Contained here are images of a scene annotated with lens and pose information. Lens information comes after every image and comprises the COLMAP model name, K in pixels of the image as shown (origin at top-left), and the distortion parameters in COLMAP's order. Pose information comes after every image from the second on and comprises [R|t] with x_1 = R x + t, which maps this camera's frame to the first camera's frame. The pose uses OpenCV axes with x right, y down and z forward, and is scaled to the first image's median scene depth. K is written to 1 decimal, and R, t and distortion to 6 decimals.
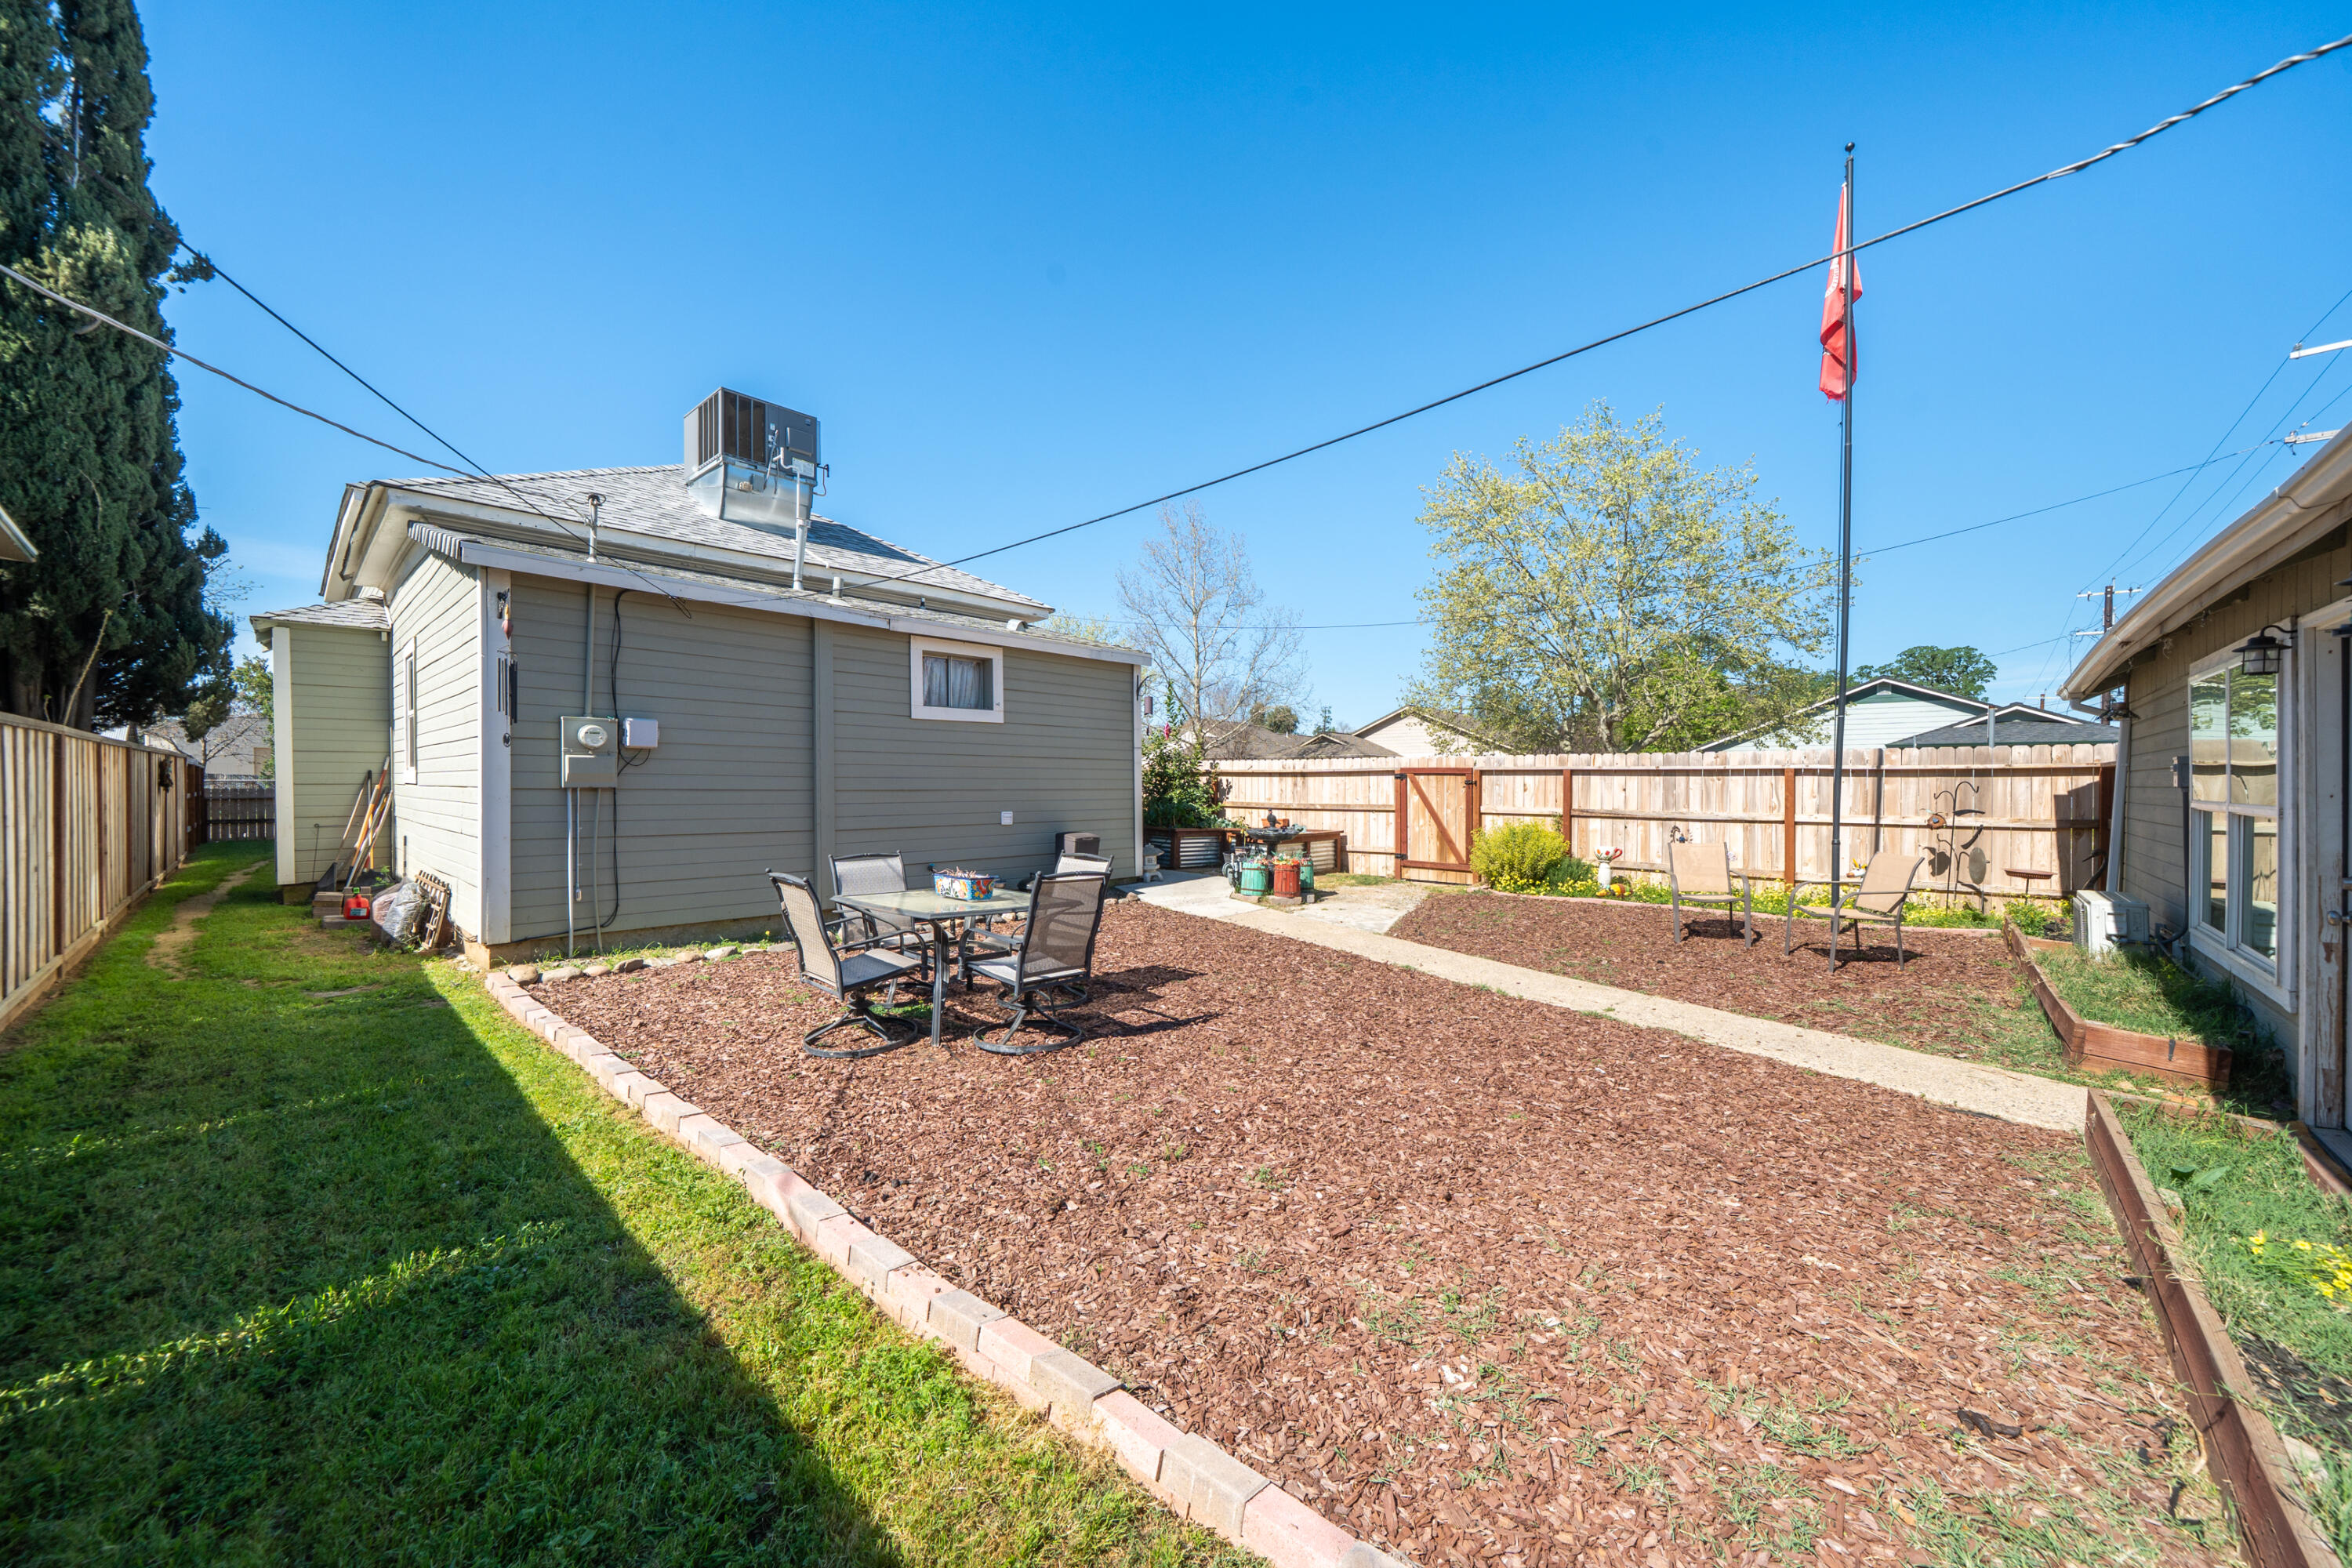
lens RADIAL K [[849.6, 0, 1183.1], [0, 849.6, 783.3], [0, 0, 1]] dist [-0.000578, -0.000271]
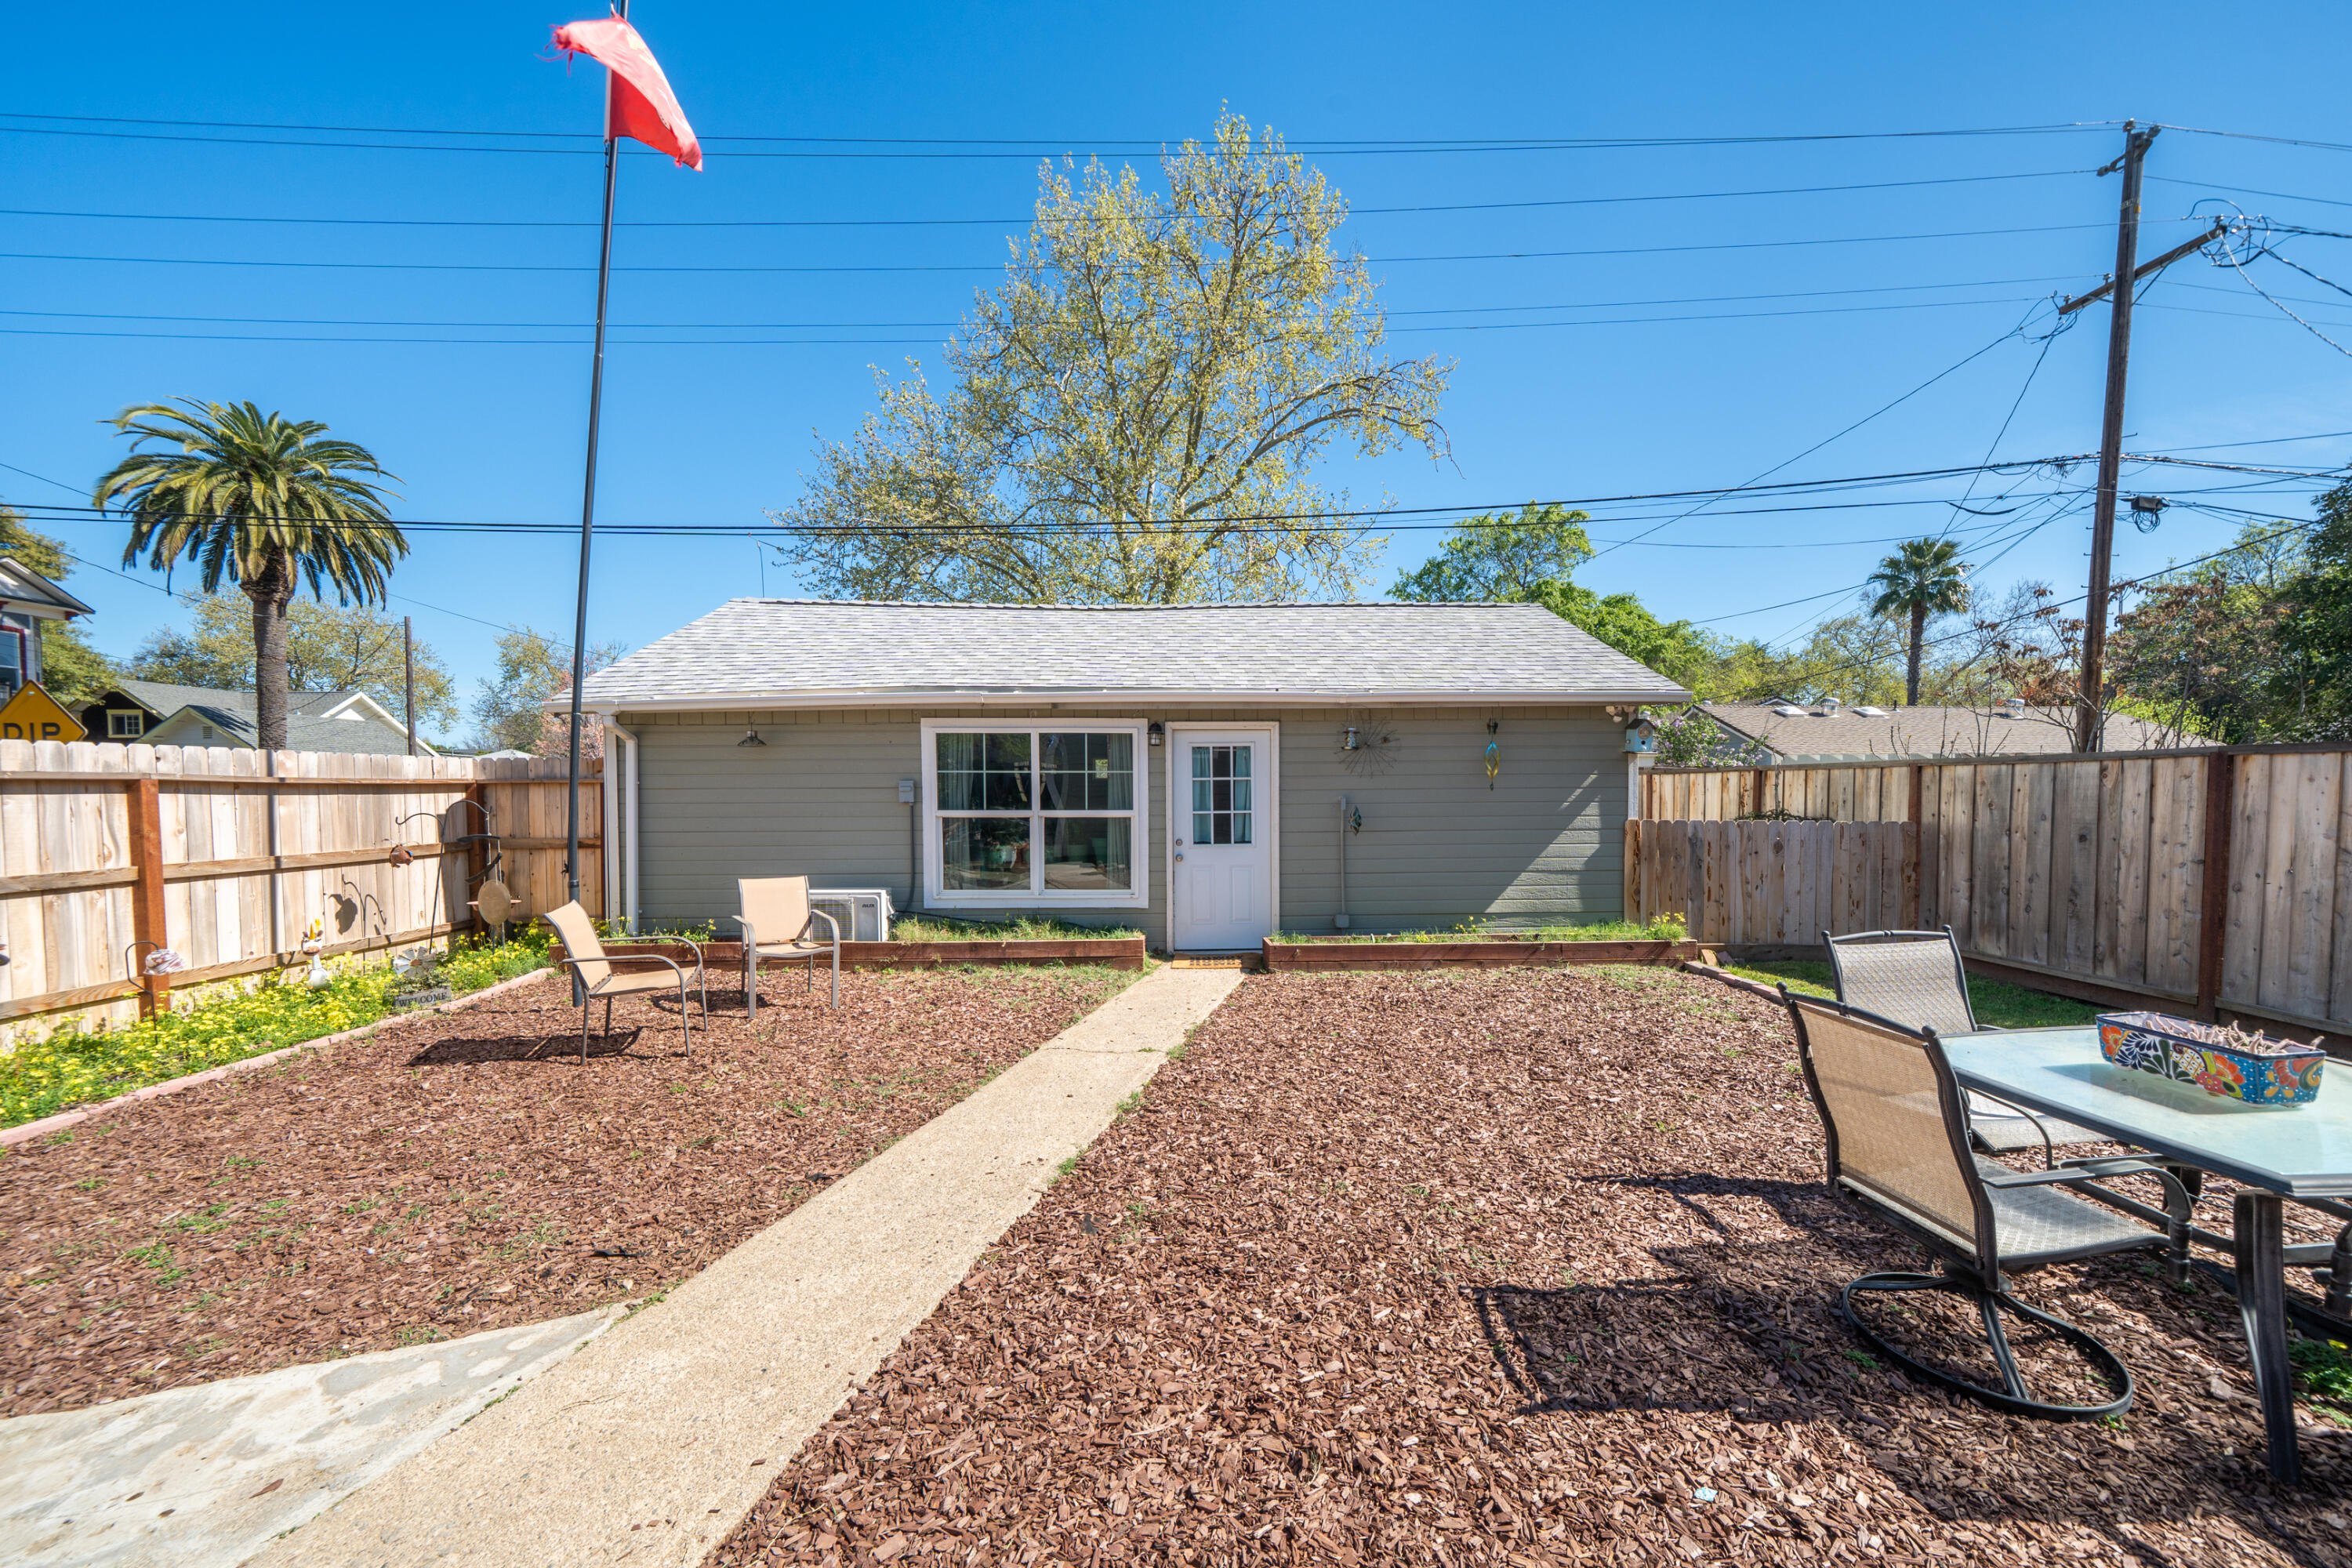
lens RADIAL K [[857.2, 0, 1202.2], [0, 857.2, 819.6], [0, 0, 1]] dist [-0.007417, 0.000287]
pose [[-0.694027, -0.028834, 0.719371, -0.083210], [0.002235, 0.999107, 0.042202, -0.009820], [-0.719945, 0.030898, -0.693343, 0.658383]]
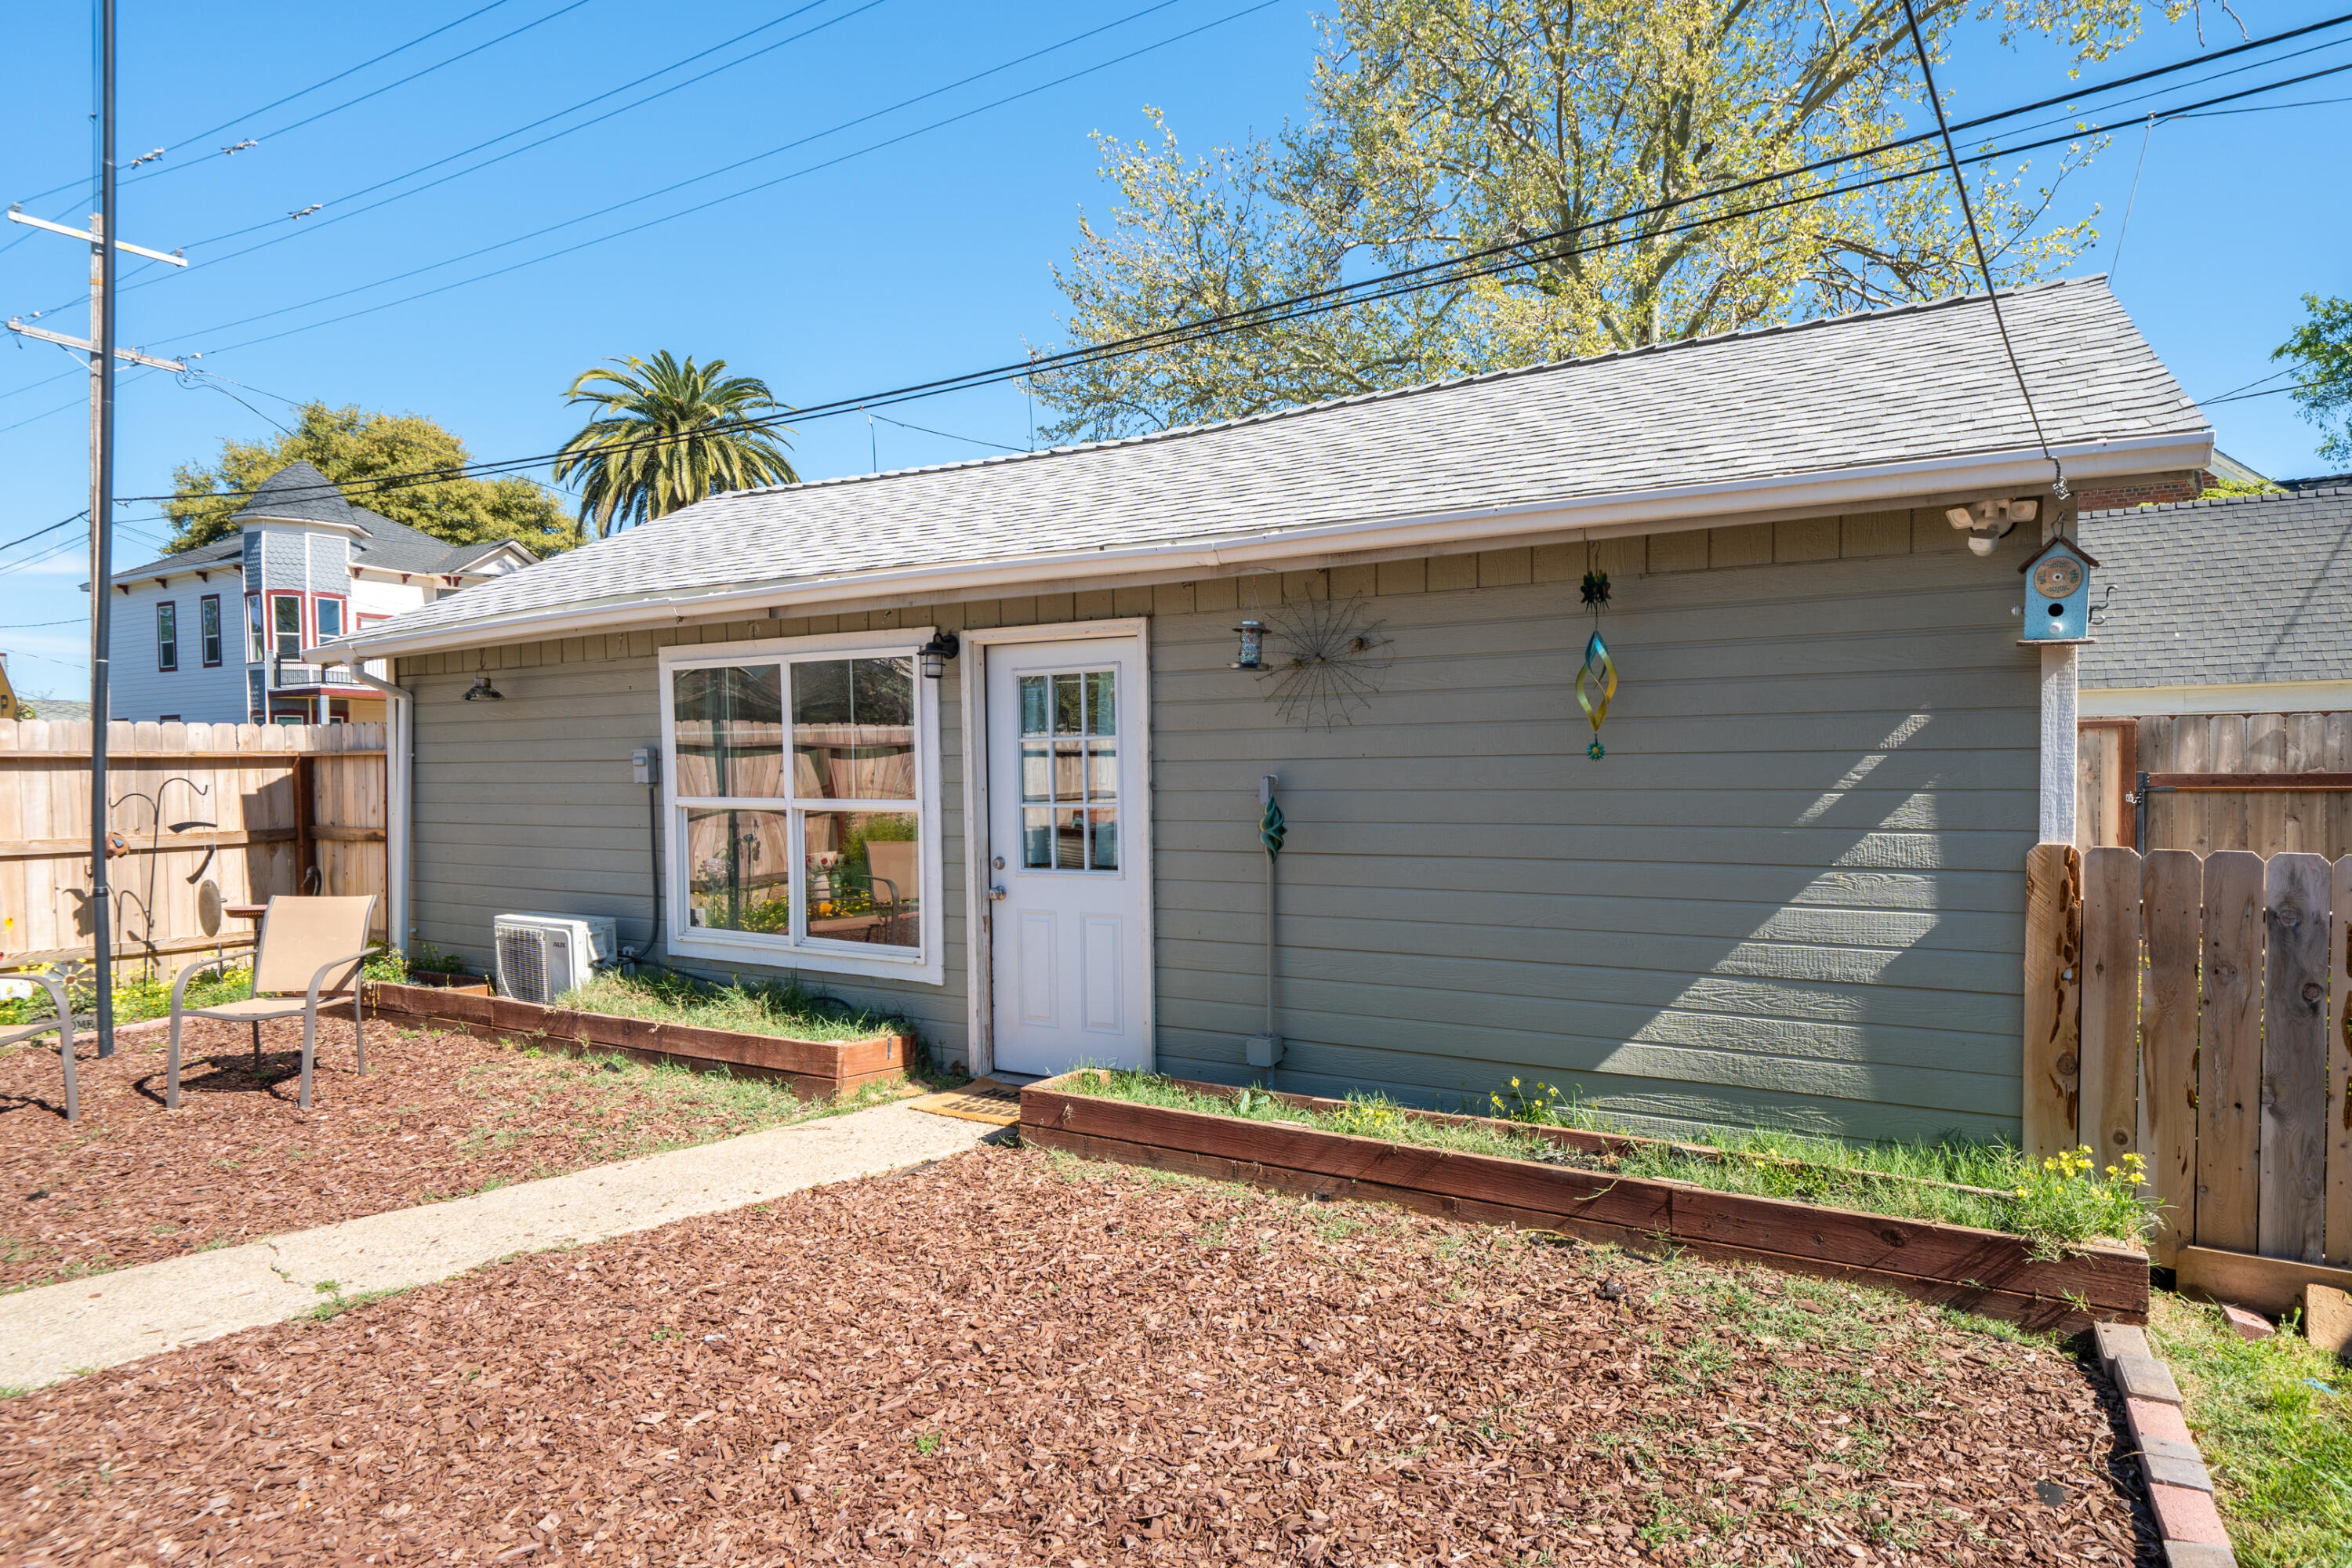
lens RADIAL K [[1285.8, 0, 1228.2], [0, 1285.8, 814.3], [0, 0, 1]] dist [0.006438, -0.000794]
pose [[-0.215084, -0.038004, 0.975856, -0.110935], [0.007649, 0.999146, 0.040597, -0.004598], [-0.976566, 0.016197, -0.214609, 0.278711]]
